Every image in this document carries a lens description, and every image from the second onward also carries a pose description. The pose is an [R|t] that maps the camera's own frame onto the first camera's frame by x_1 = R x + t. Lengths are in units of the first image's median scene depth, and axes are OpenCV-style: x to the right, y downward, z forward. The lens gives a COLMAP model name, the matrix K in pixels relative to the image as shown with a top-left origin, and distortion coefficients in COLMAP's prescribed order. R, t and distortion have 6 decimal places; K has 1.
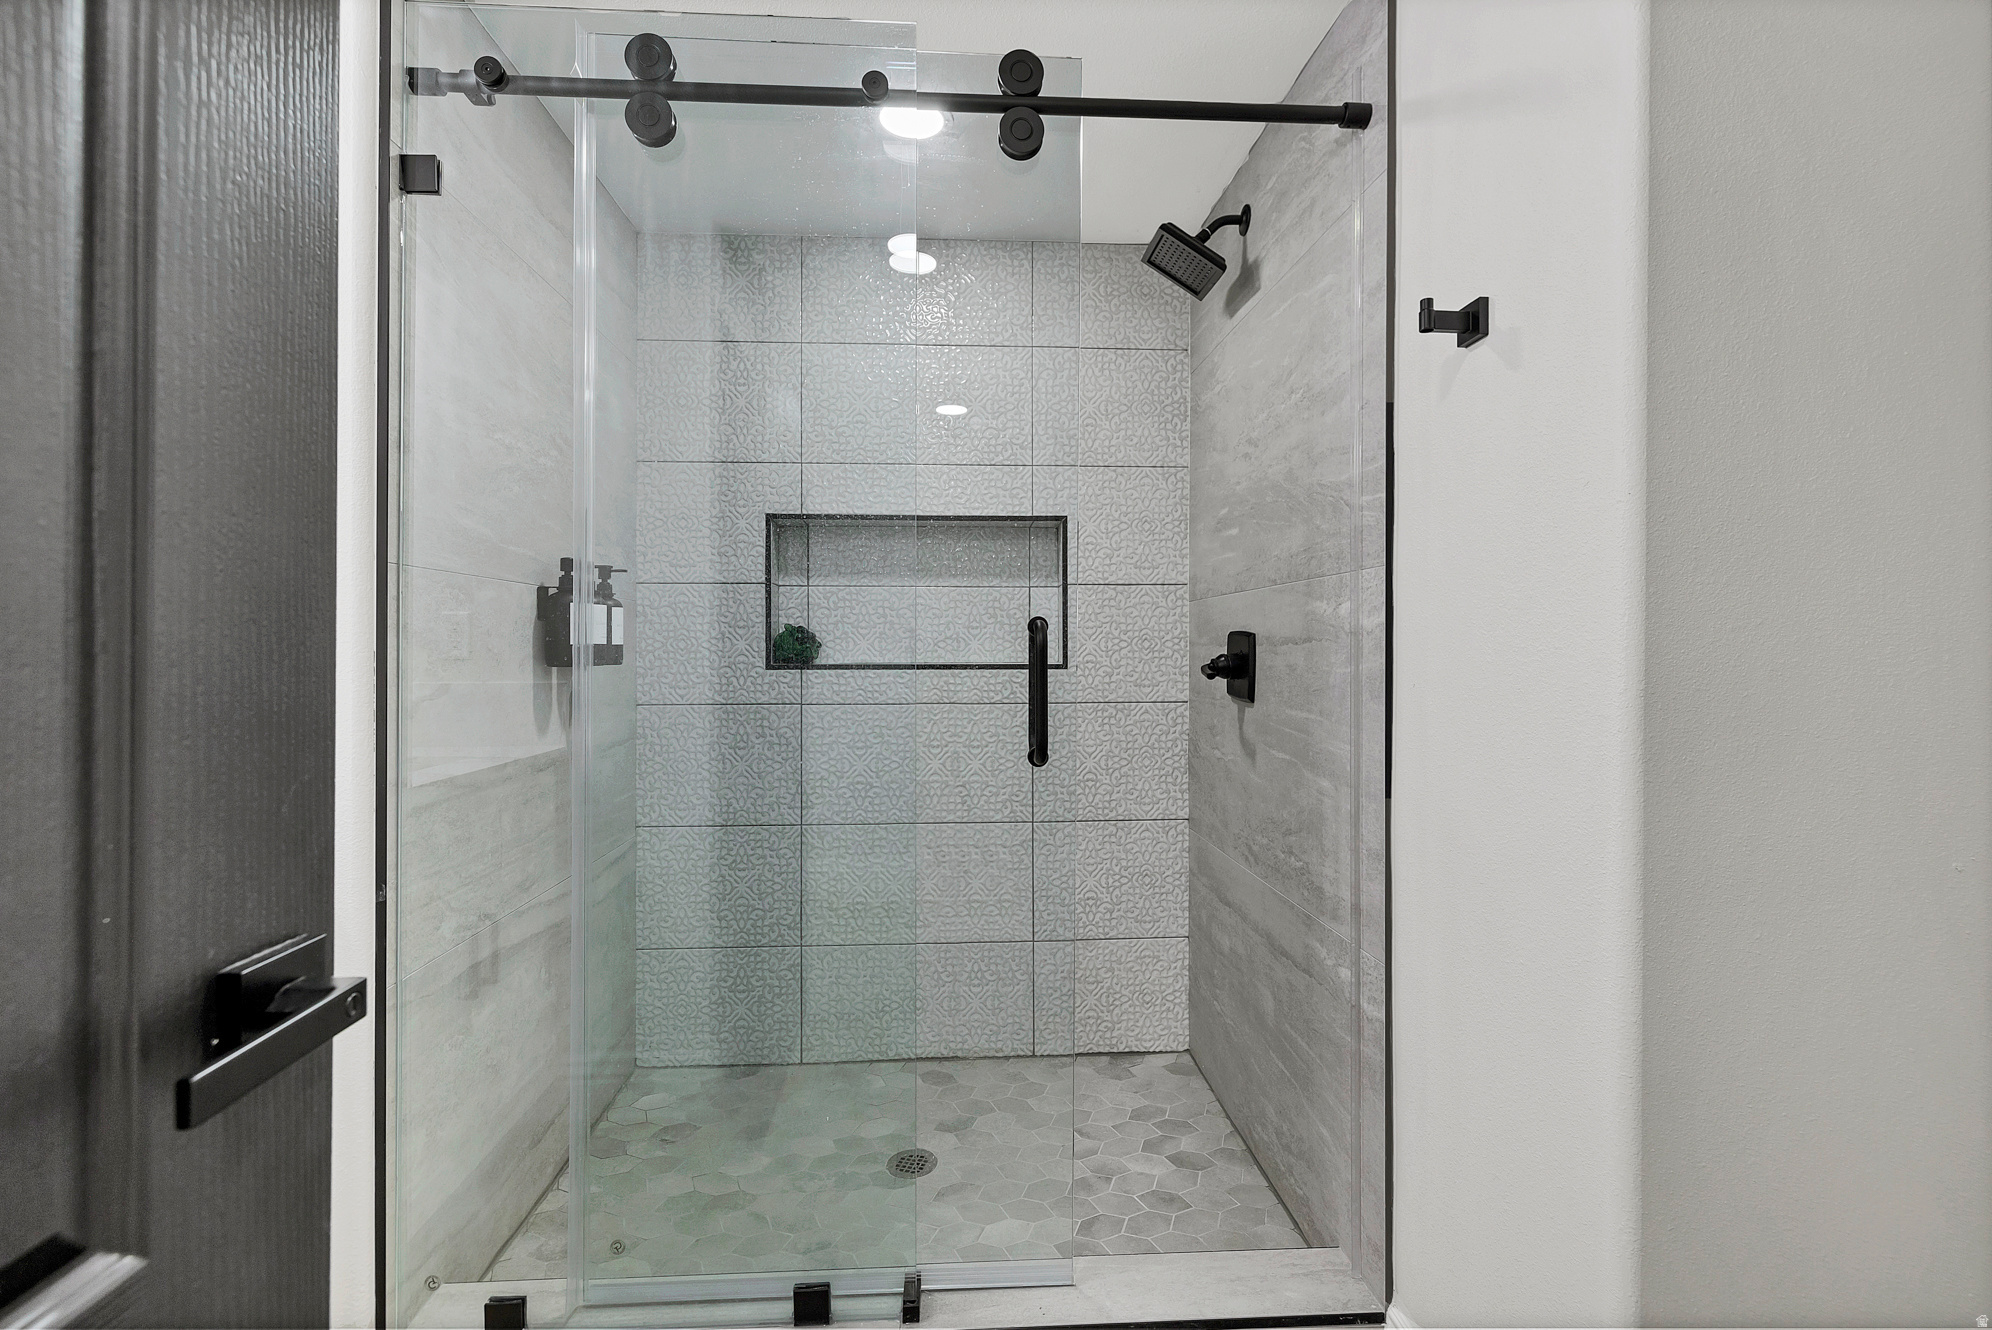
lens RADIAL K [[868.5, 0, 997.0], [0, 868.5, 645.1], [0, 0, 1]] dist [0.003063, 0.000568]
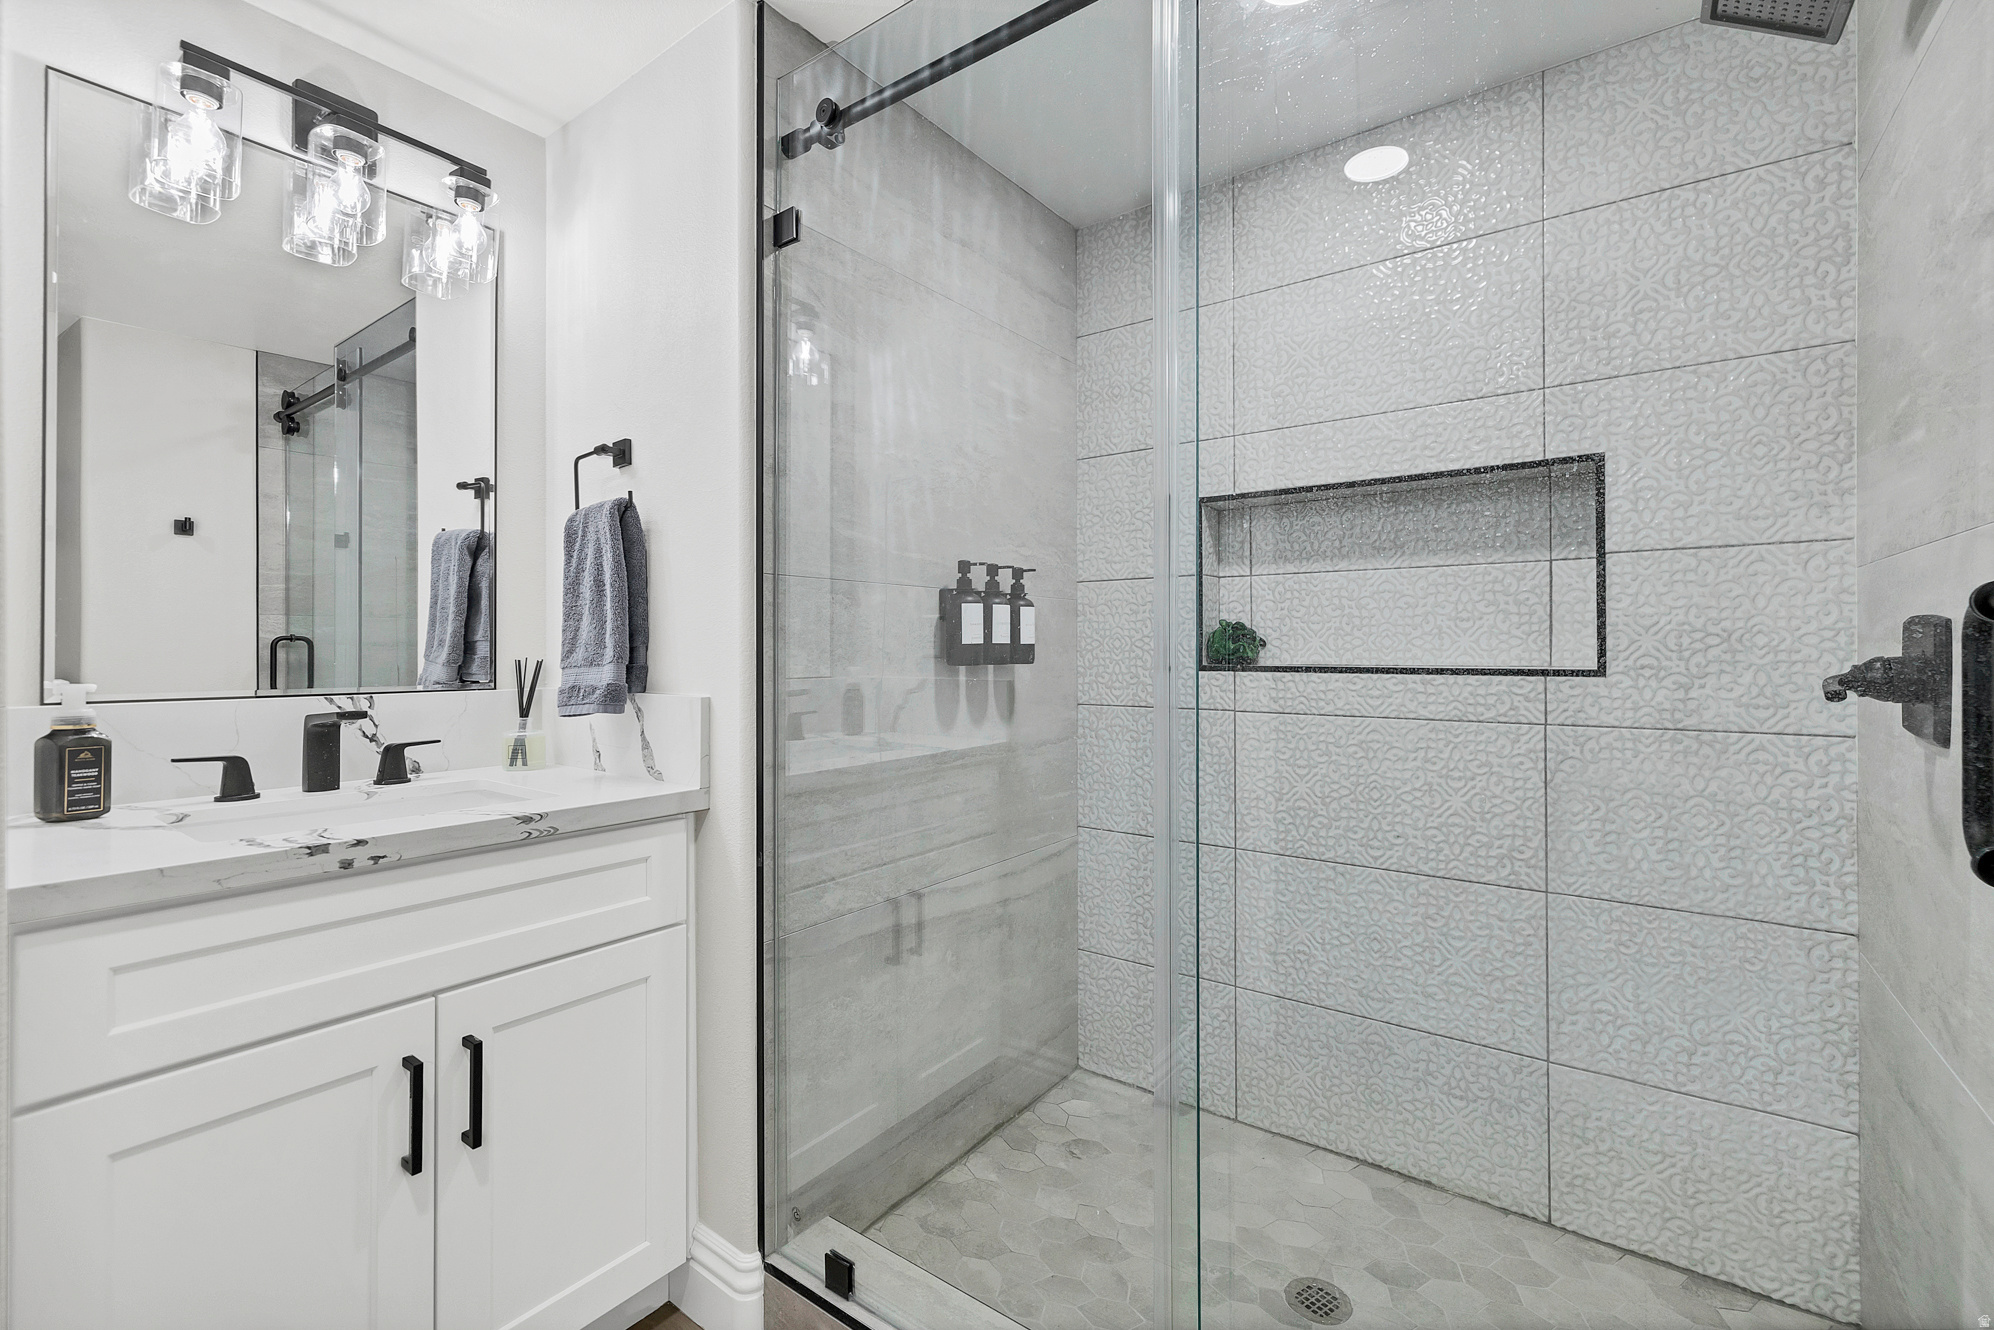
lens RADIAL K [[869.4, 0, 998.0], [0, 869.4, 645.1], [0, 0, 1]] dist [0.003063, 0.000568]
pose [[0.770500, -0.002412, -0.637435, 0.150711], [0.003500, 0.999994, 0.000447, 0.000362], [0.637430, -0.002576, 0.770504, 0.171219]]
